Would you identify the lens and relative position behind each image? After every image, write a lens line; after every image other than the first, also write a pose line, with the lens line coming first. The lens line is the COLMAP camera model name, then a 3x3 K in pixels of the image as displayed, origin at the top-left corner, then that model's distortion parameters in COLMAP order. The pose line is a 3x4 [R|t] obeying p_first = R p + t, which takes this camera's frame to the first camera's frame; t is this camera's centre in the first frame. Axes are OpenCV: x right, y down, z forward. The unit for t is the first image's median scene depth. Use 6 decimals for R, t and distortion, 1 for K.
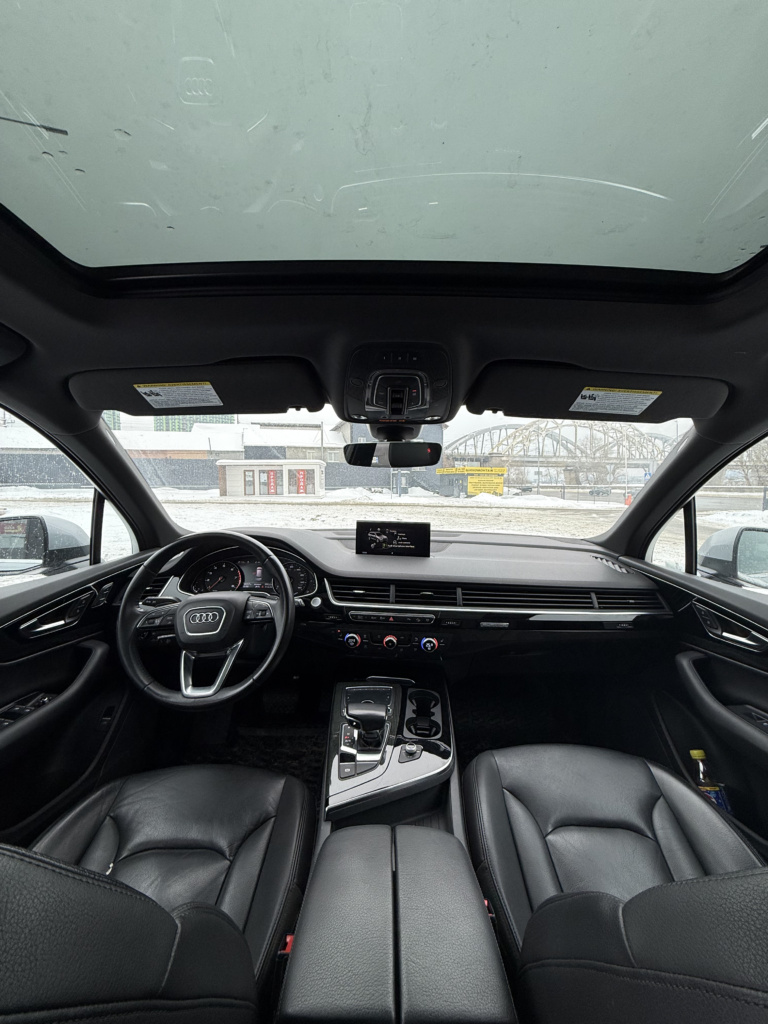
lens RADIAL K [[402.2, 0, 384.0], [0, 402.2, 512.0], [0, 0, 1]] dist [-0.000031, -0.000124]
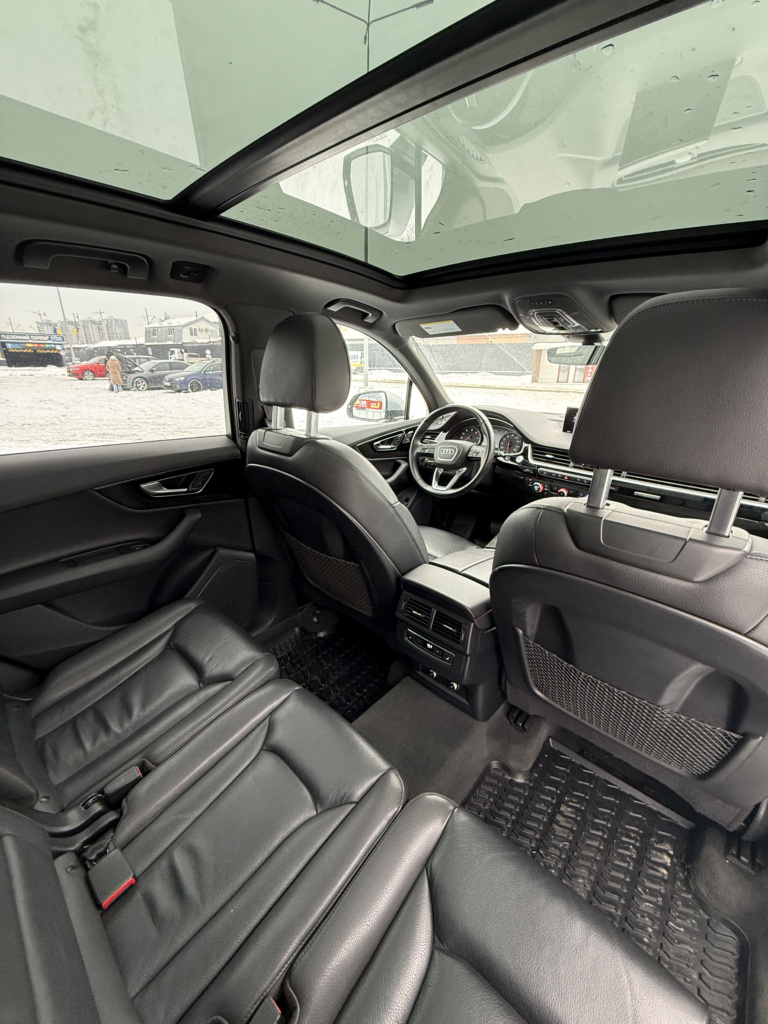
lens RADIAL K [[402.2, 0, 384.0], [0, 402.2, 512.0], [0, 0, 1]] dist [-0.000031, -0.000124]
pose [[0.743701, 0.231132, -0.627285, 0.471706], [-0.054858, 0.956265, 0.287311, 0.010524], [0.666257, -0.179262, 0.723855, -0.488160]]
